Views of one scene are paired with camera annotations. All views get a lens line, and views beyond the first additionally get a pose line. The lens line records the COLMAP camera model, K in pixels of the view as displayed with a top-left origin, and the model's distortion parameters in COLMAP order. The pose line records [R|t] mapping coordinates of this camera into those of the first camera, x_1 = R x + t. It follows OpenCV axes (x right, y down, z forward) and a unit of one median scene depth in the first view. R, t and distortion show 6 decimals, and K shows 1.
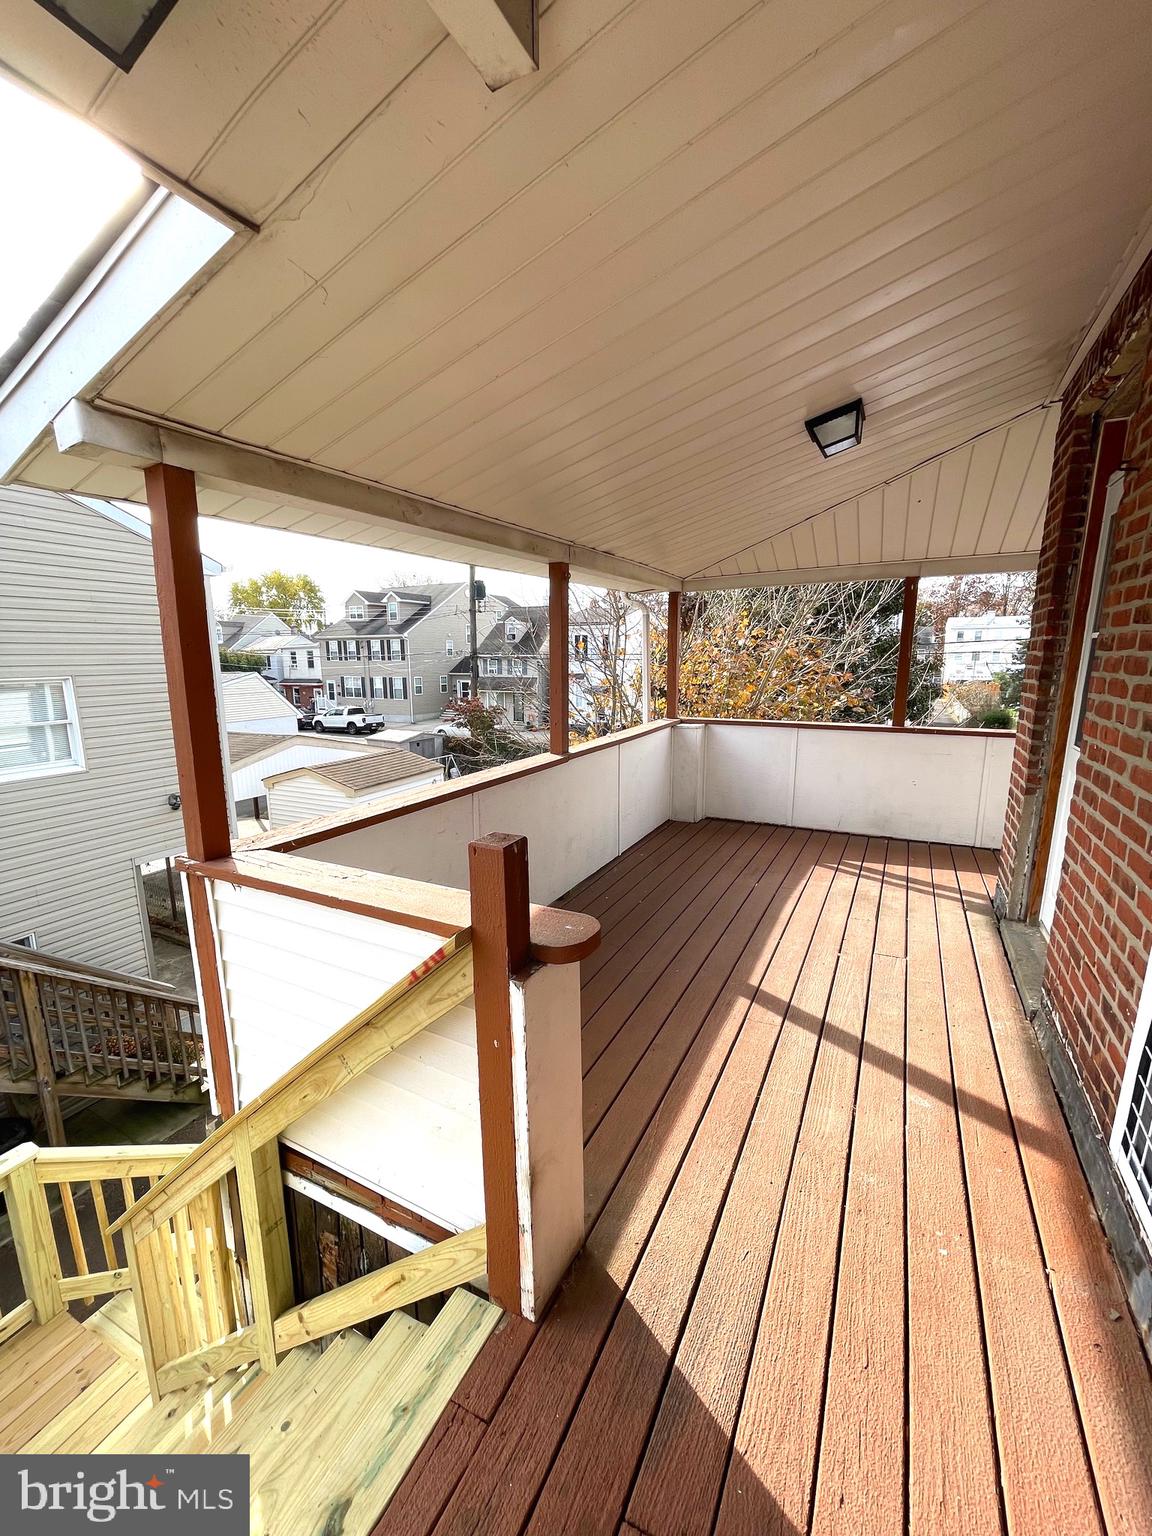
lens RADIAL K [[617.2, 0, 572.9], [0, 617.2, 778.1], [0, 0, 1]] dist [-0.000471, 0.000203]
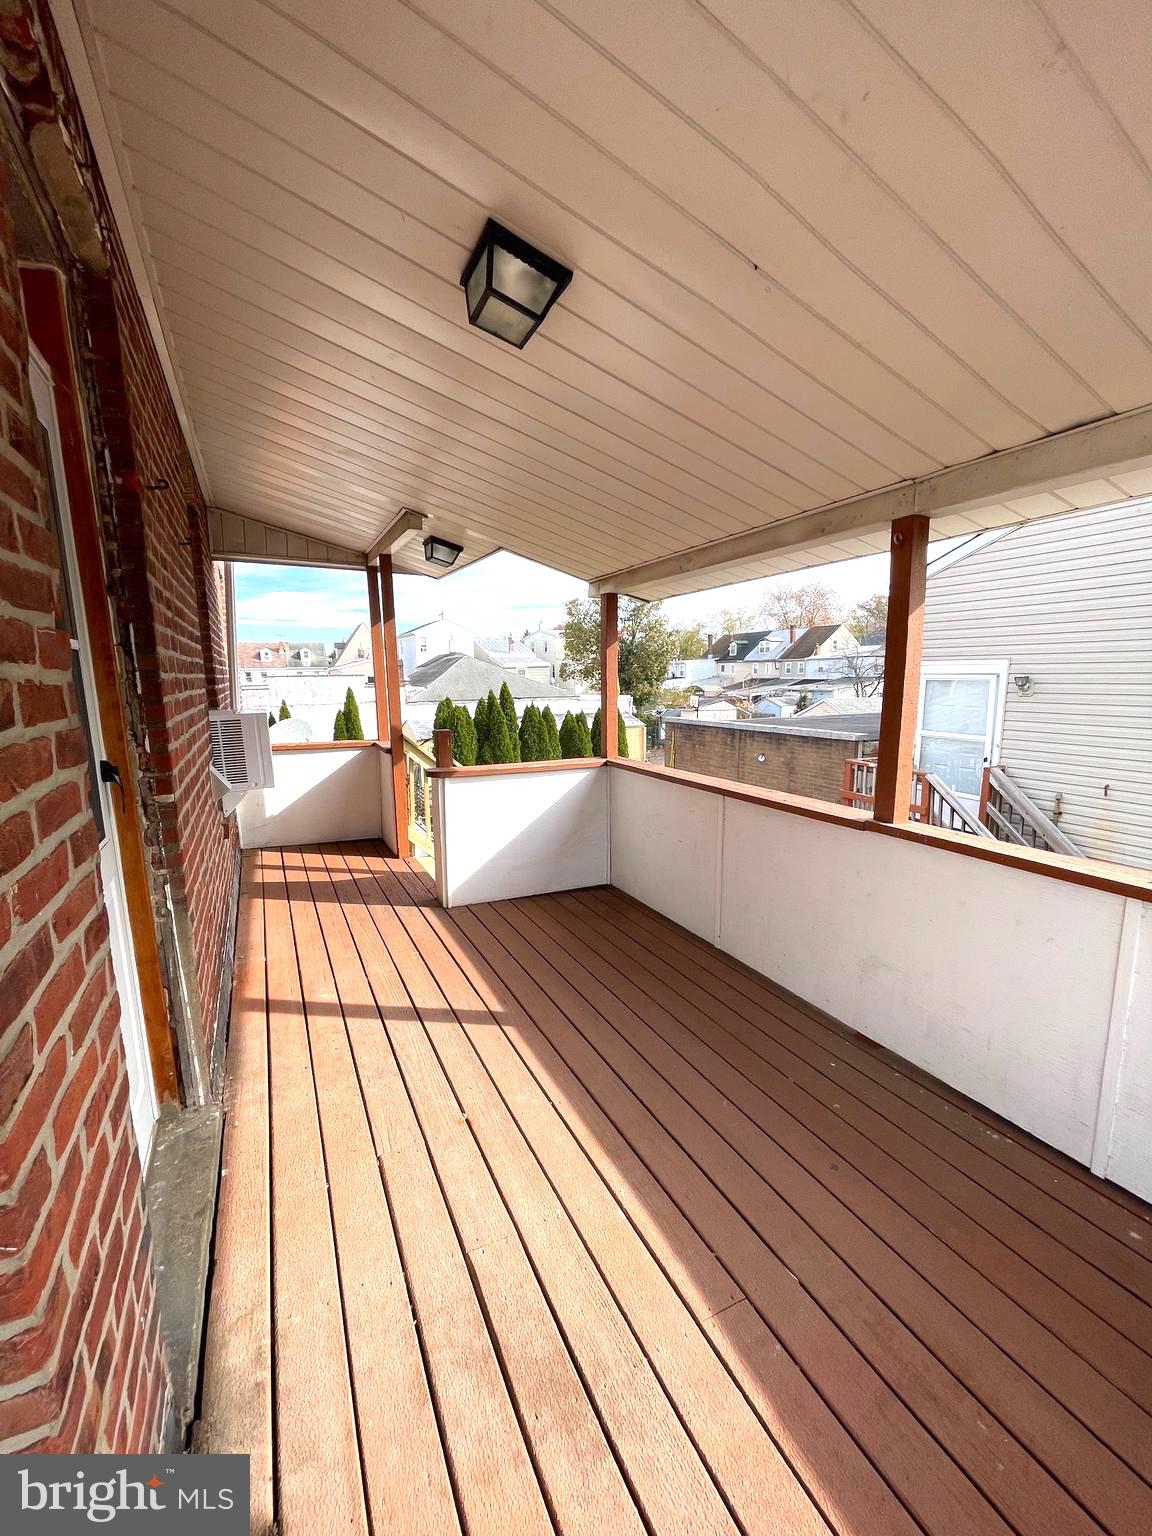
lens RADIAL K [[621.1, 0, 568.2], [0, 621.1, 768.4], [0, 0, 1]] dist [0.002260, -0.002878]
pose [[-0.587275, 0.134482, -0.798137, 1.017198], [-0.147140, 0.951930, 0.268663, -0.322474], [0.795901, 0.275217, -0.539257, 1.609498]]
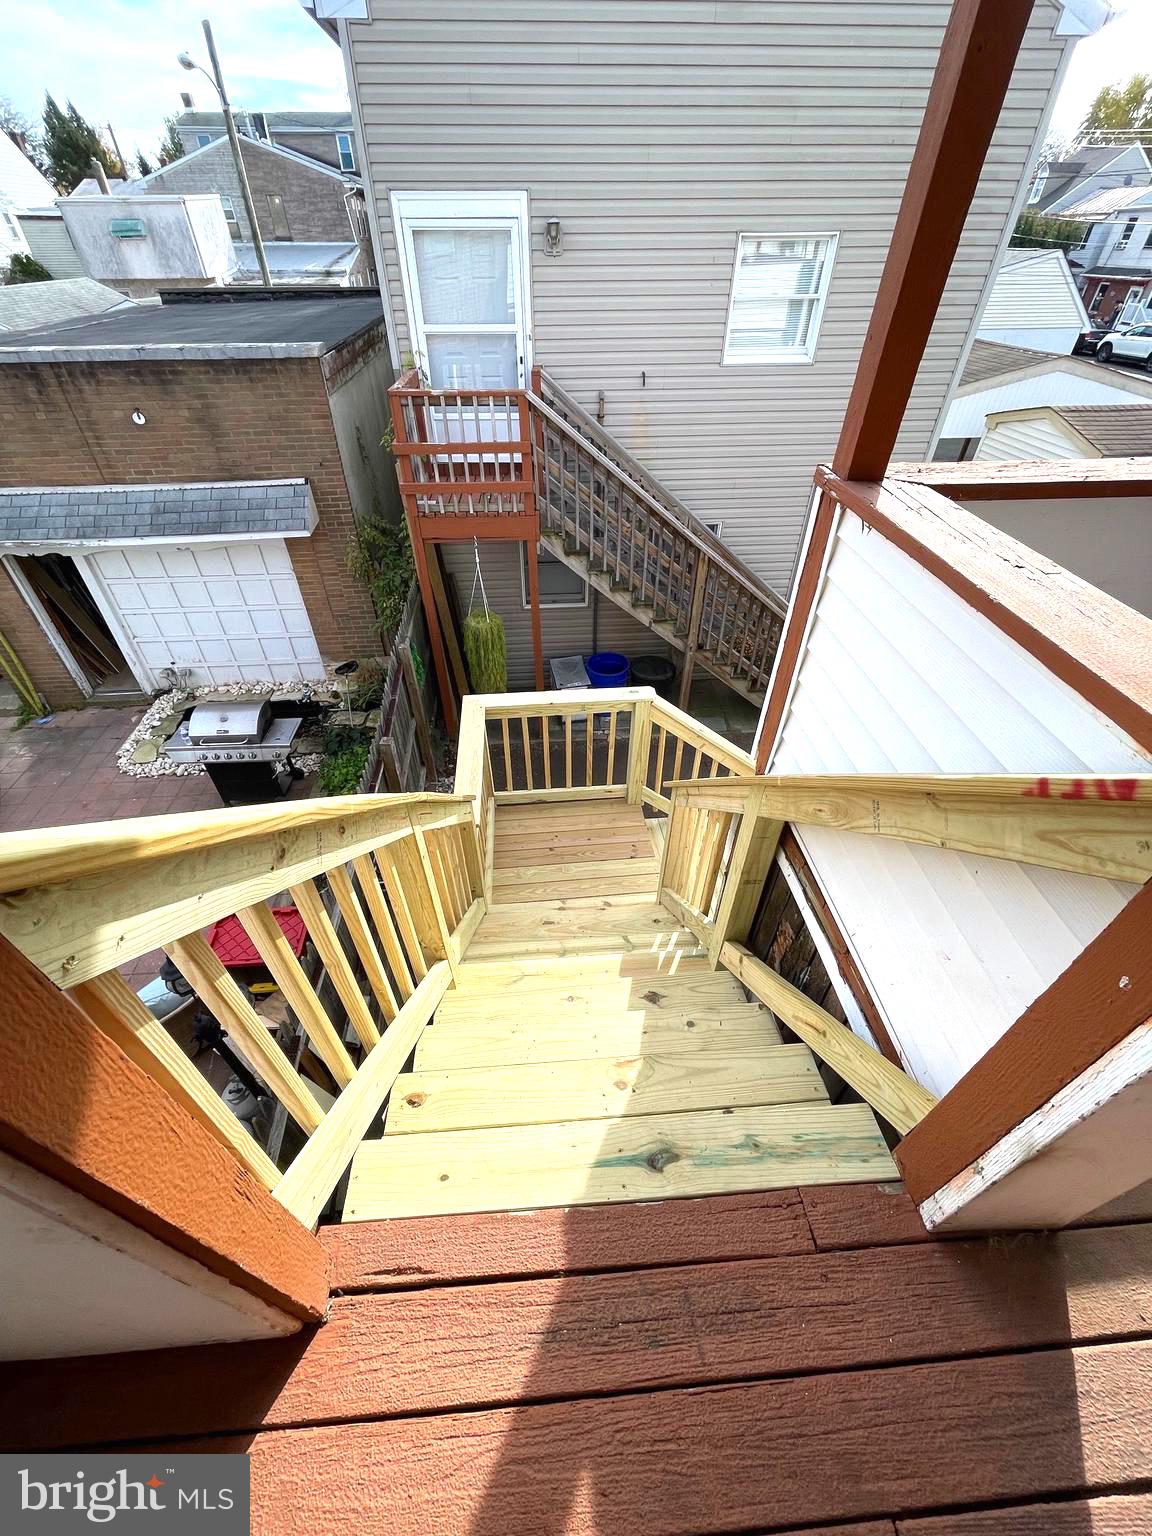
lens RADIAL K [[621.1, 0, 568.2], [0, 621.1, 768.4], [0, 0, 1]] dist [0.002260, -0.002878]
pose [[0.524585, 0.558933, -0.642187, -0.067246], [-0.166909, 0.807191, 0.566202, 0.033822], [0.834837, -0.189834, 0.516731, 0.187649]]
